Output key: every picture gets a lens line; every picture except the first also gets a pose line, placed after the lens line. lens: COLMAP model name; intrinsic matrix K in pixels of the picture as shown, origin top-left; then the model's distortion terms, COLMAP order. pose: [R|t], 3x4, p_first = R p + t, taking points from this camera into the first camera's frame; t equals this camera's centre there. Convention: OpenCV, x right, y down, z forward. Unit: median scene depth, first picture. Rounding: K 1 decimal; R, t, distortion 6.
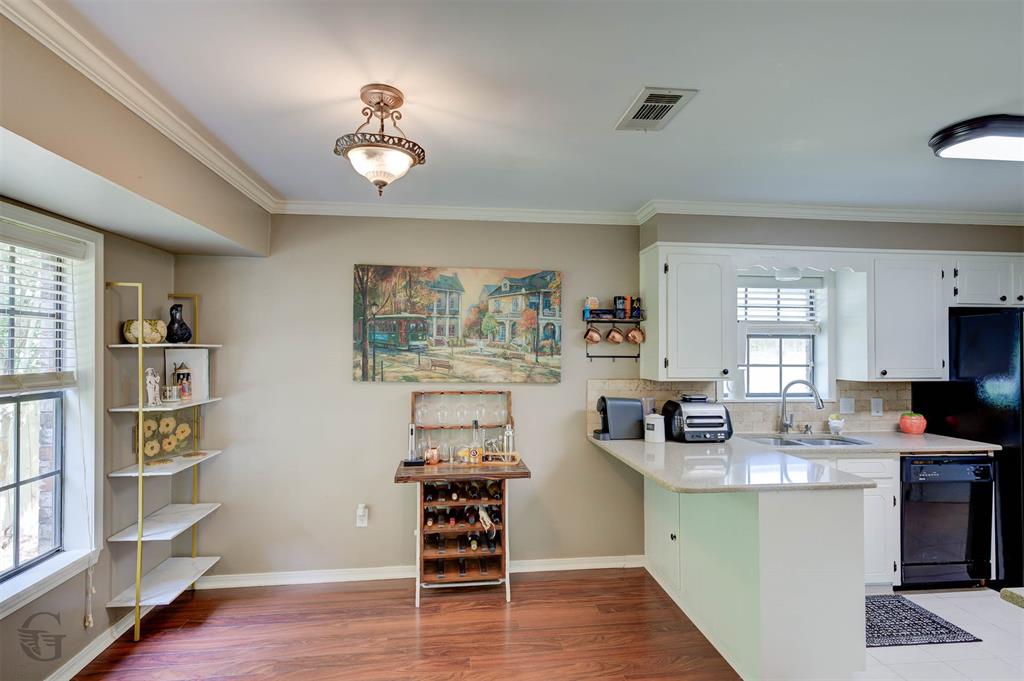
lens RADIAL K [[529.3, 0, 508.1], [0, 529.3, 347.8], [0, 0, 1]] dist [0.006591, -0.002173]
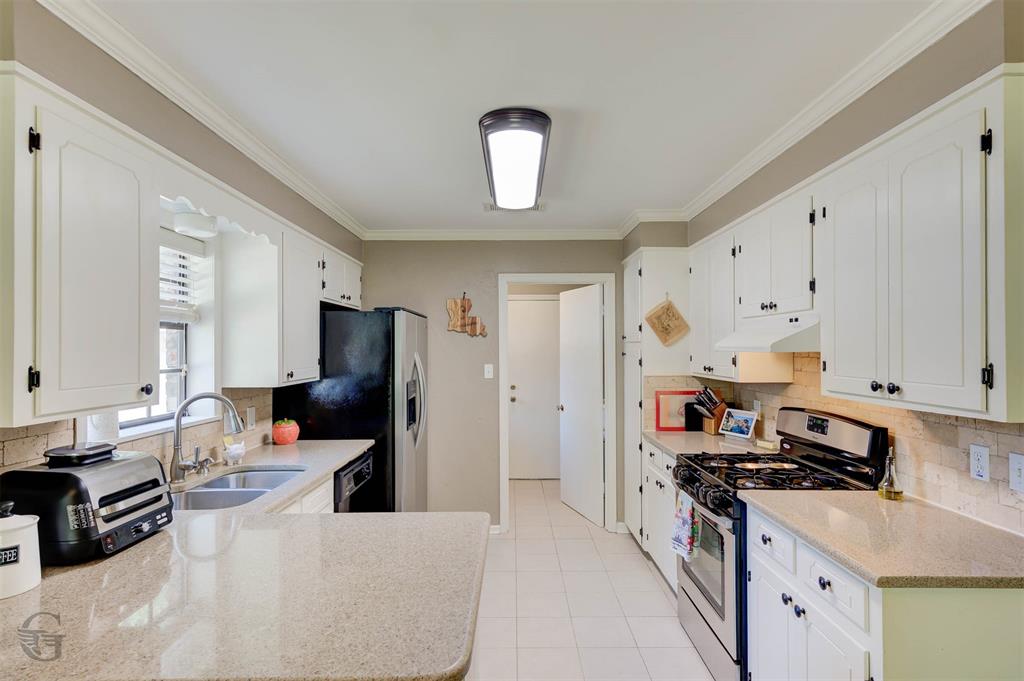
lens RADIAL K [[529.3, 0, 513.2], [0, 529.3, 340.7], [0, 0, 1]] dist [0.006591, -0.002173]
pose [[0.044206, 0.011931, 0.998951, -0.079916], [-0.005011, 0.999919, -0.011721, 0.002862], [-0.999010, -0.004488, 0.044262, 0.606566]]
